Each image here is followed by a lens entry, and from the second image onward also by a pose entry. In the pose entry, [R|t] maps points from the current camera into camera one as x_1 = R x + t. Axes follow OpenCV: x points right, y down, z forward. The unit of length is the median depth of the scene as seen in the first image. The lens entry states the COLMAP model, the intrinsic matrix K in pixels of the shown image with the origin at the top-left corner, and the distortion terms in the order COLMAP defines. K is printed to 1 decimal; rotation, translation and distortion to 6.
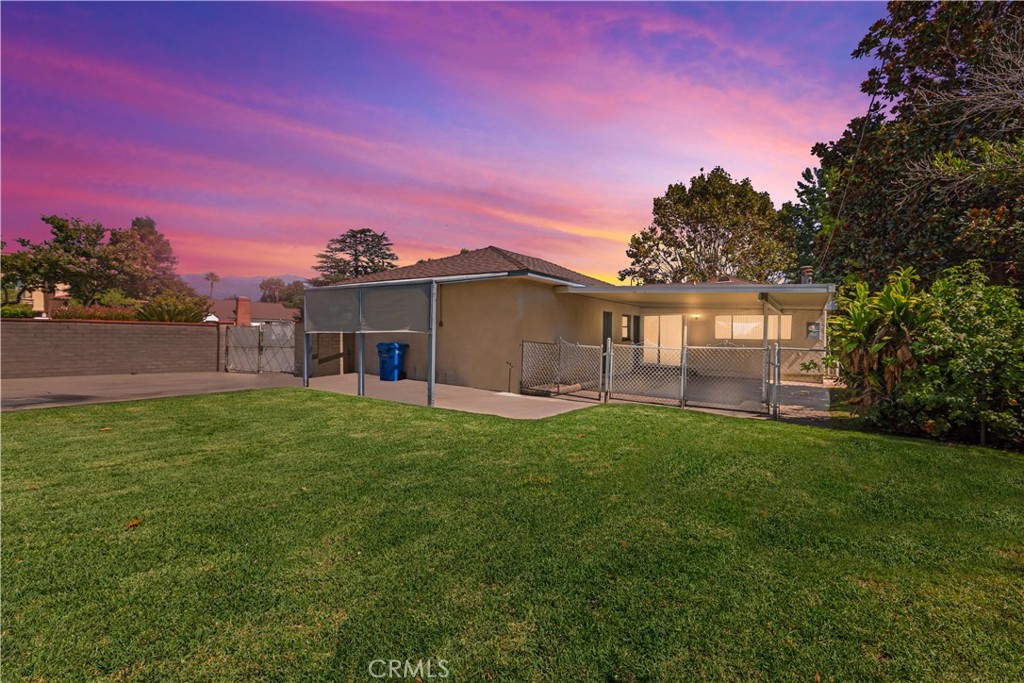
lens RADIAL K [[460.3, 0, 514.7], [0, 460.3, 339.0], [0, 0, 1]] dist [0.004907, -0.000229]
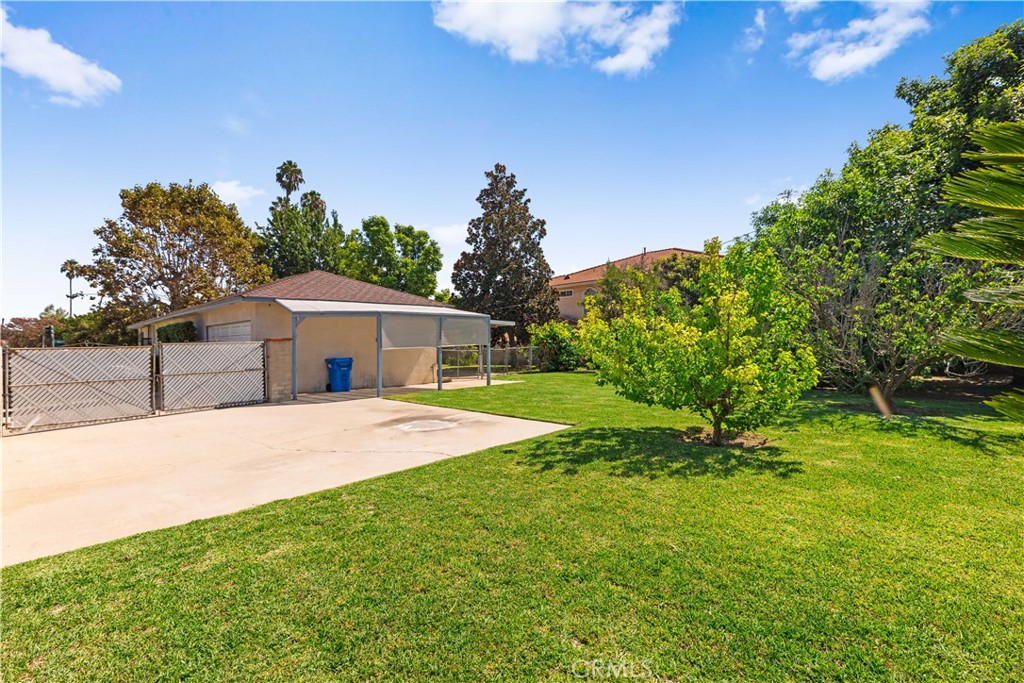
lens RADIAL K [[460.3, 0, 513.0], [0, 460.3, 340.7], [0, 0, 1]] dist [0.004907, -0.000229]
pose [[0.169694, -0.019177, 0.985310, -0.493798], [0.026954, 0.999527, 0.014811, -0.014544], [-0.985128, 0.024044, 0.170131, 0.147443]]
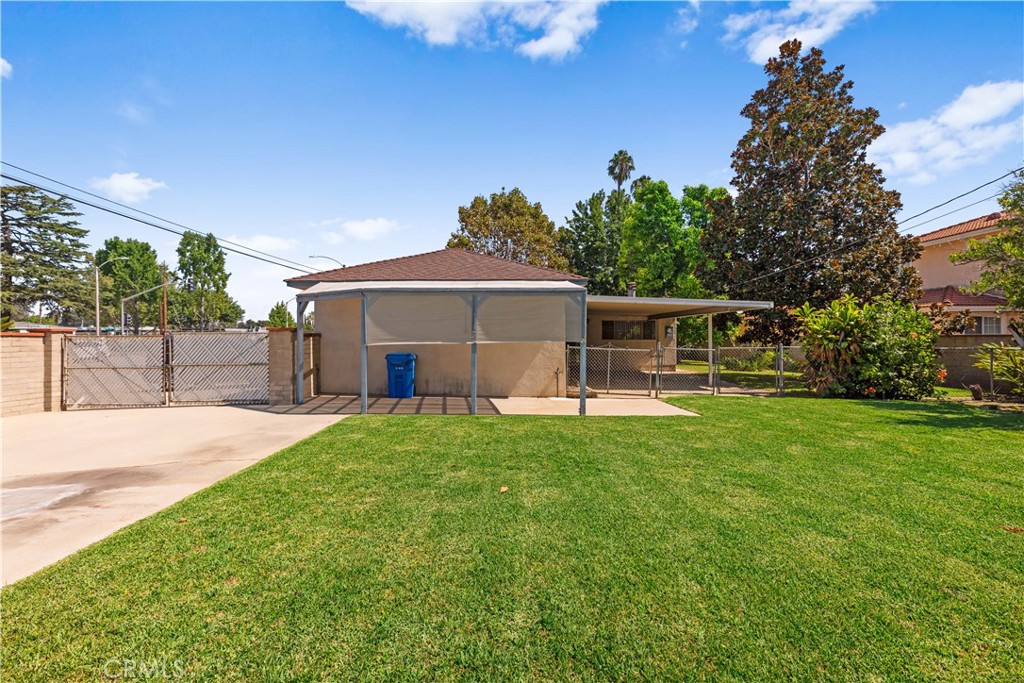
lens RADIAL K [[460.3, 0, 510.9], [0, 460.3, 340.6], [0, 0, 1]] dist [0.004907, -0.000229]
pose [[0.828950, -0.022209, 0.558882, -0.222498], [0.019744, 0.999751, 0.010444, -0.008142], [-0.558975, 0.002377, 0.829181, 0.062700]]
